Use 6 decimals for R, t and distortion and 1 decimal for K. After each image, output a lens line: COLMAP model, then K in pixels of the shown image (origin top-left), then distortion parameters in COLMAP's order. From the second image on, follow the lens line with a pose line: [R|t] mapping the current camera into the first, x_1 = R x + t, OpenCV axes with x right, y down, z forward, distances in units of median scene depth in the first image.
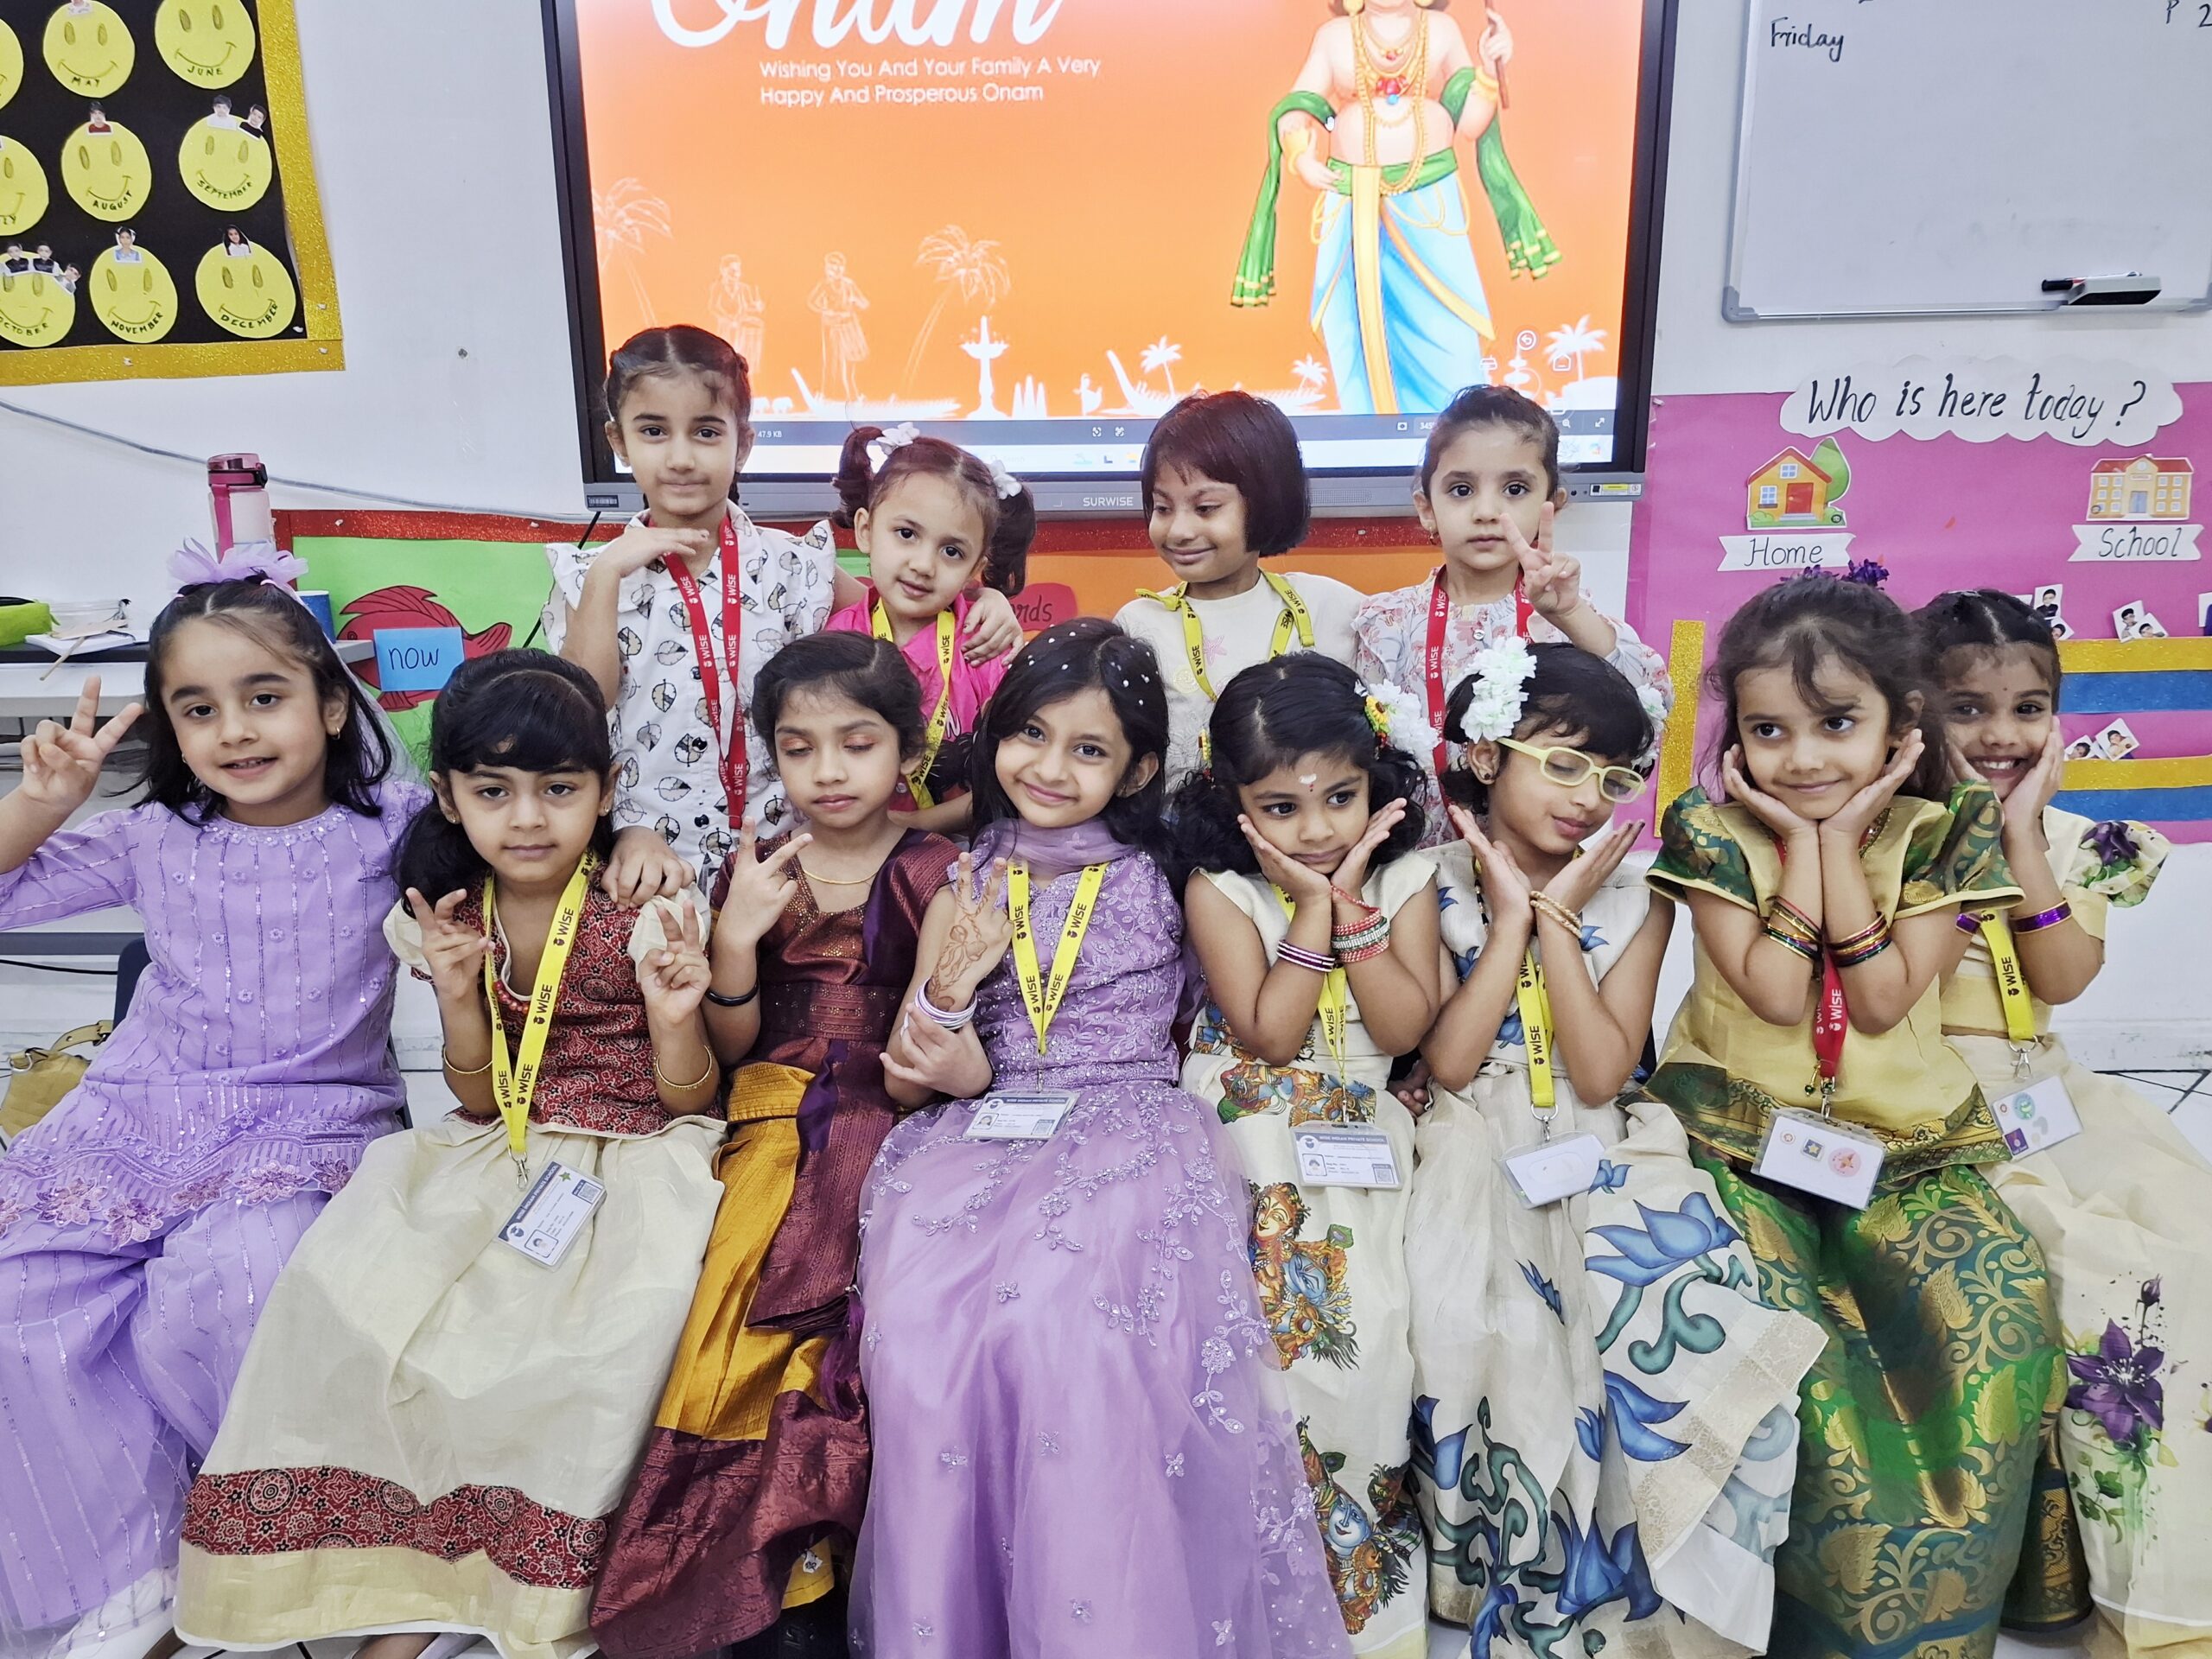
lens RADIAL K [[1600.1, 0, 1106.7], [0, 1600.1, 824.2], [0, 0, 1]] dist [0.077412, -0.073948]
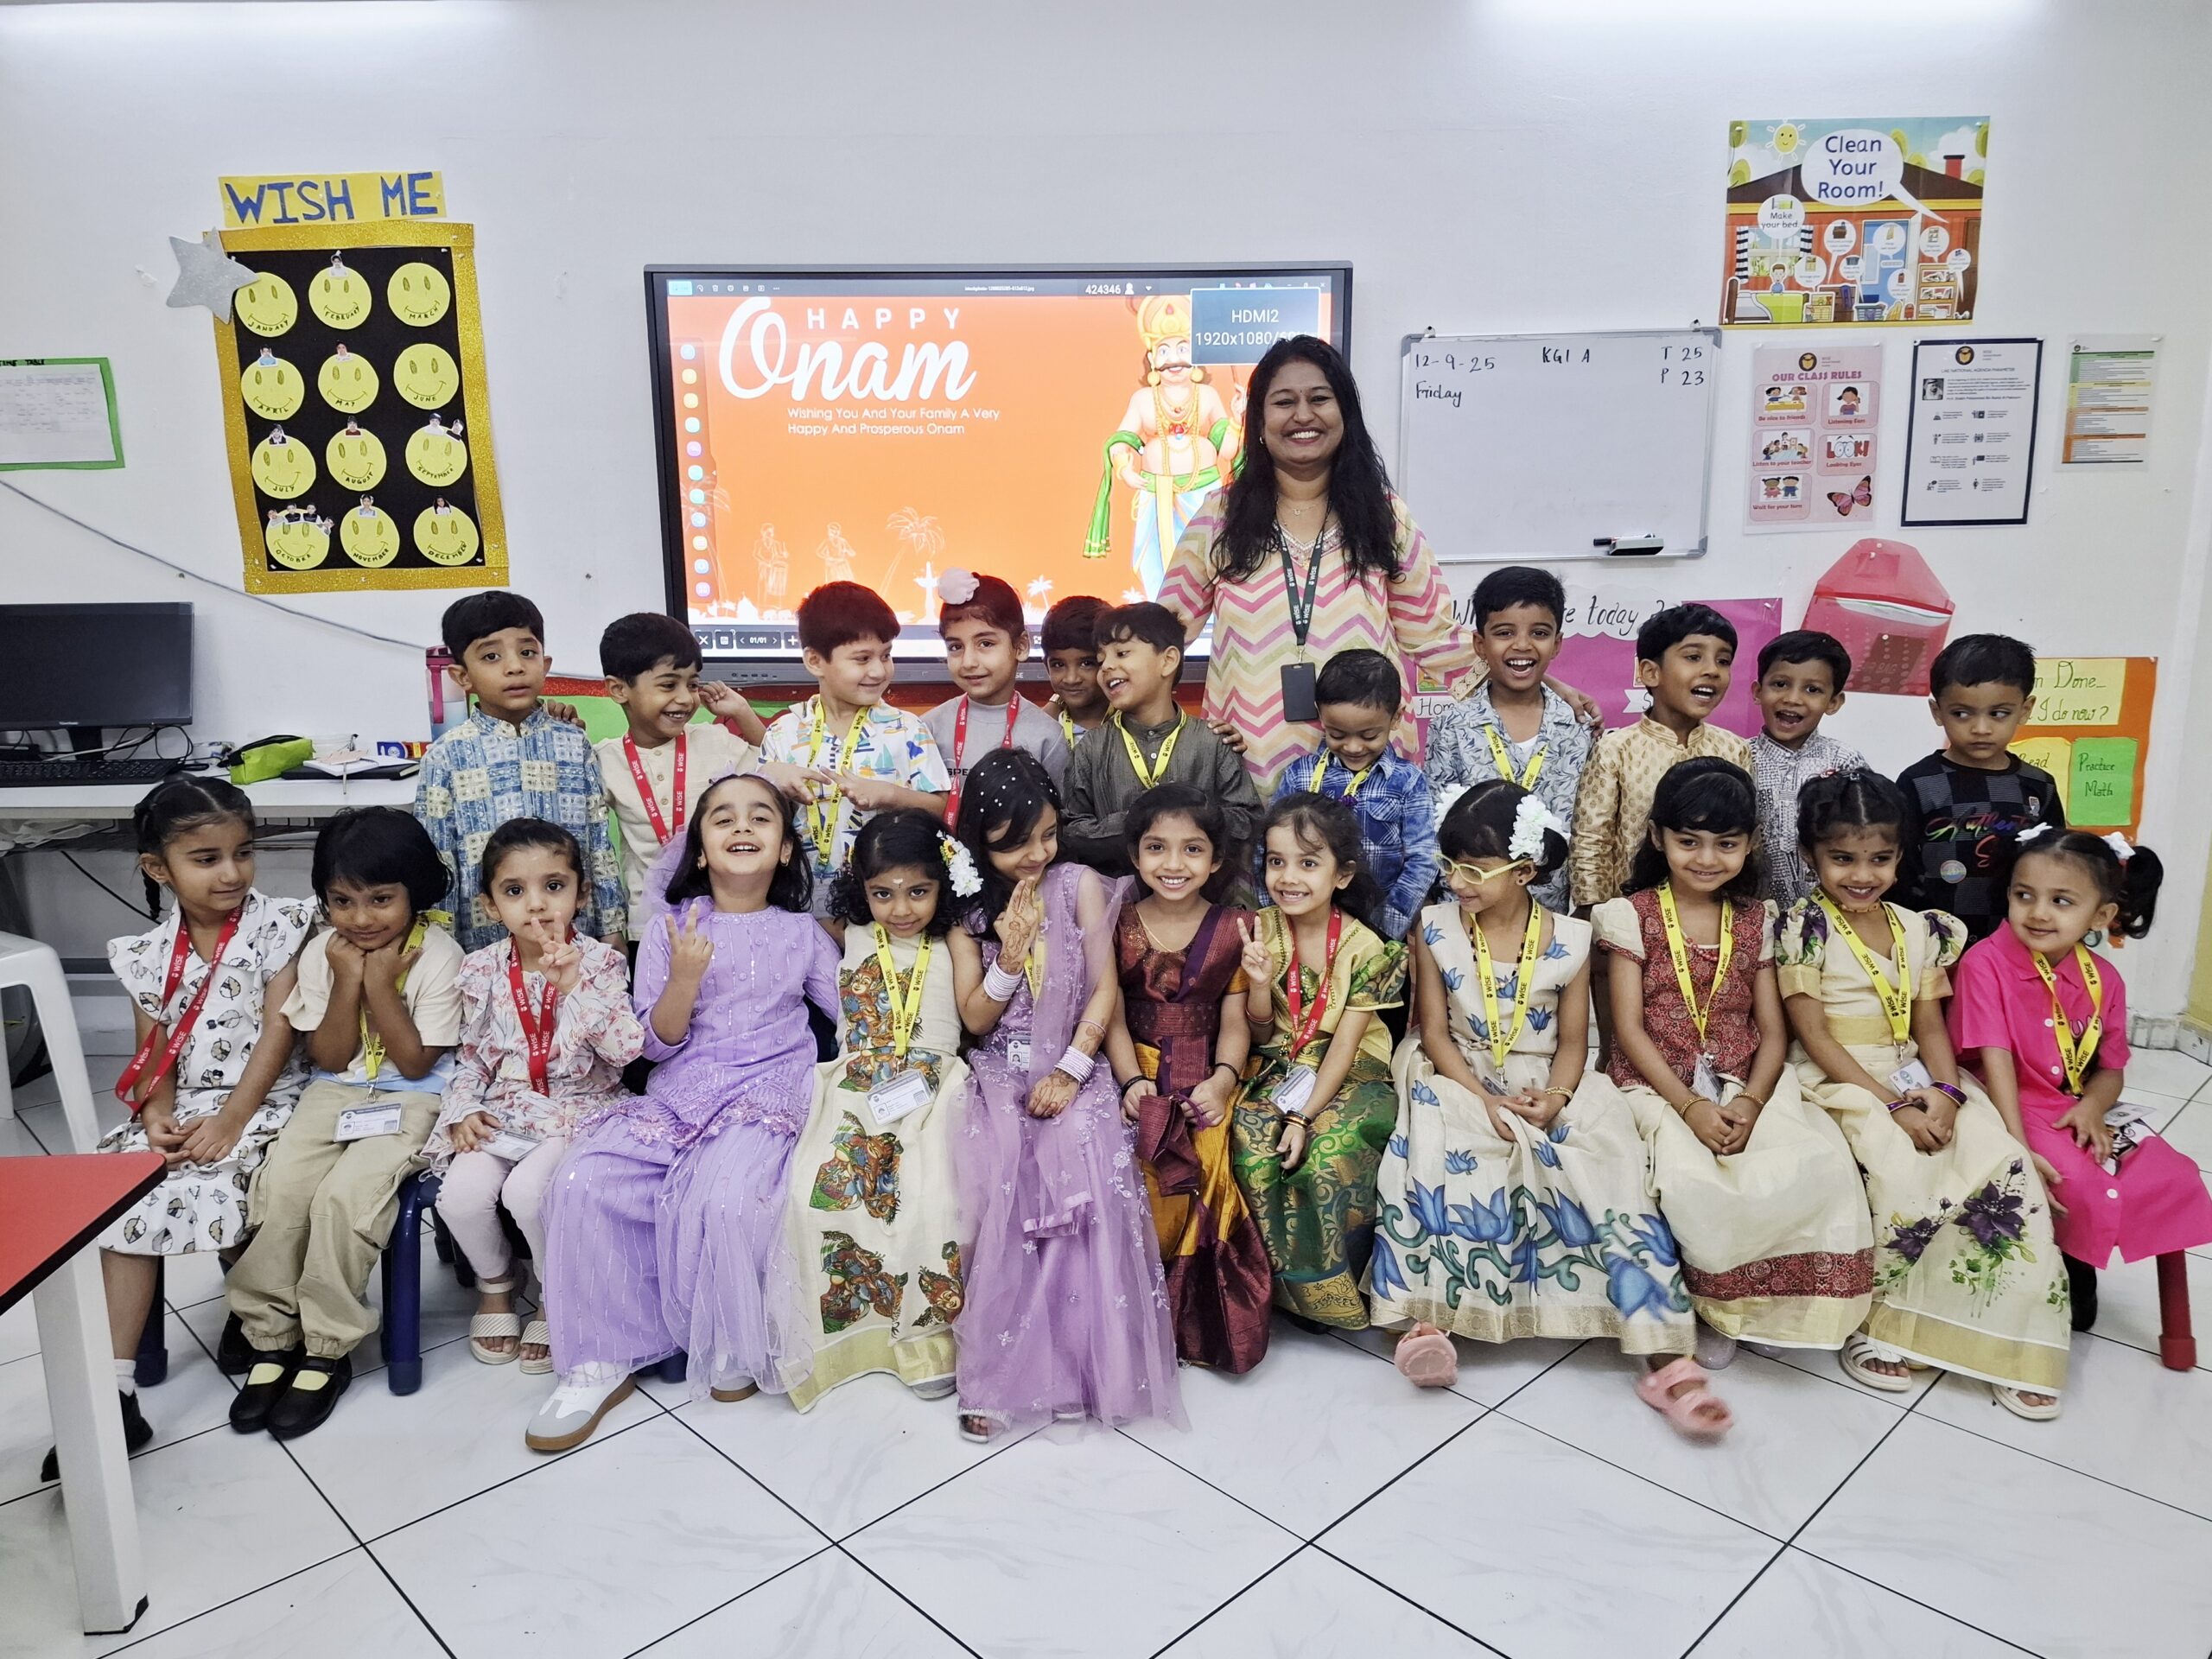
lens RADIAL K [[1600.1, 0, 1104.1], [0, 1600.1, 827.1], [0, 0, 1]] dist [0.077412, -0.073948]
pose [[0.999825, -0.002417, 0.018557, 0.064207], [0.003062, 0.999391, -0.034773, 0.001349], [-0.018462, 0.034824, 0.999223, -0.547436]]
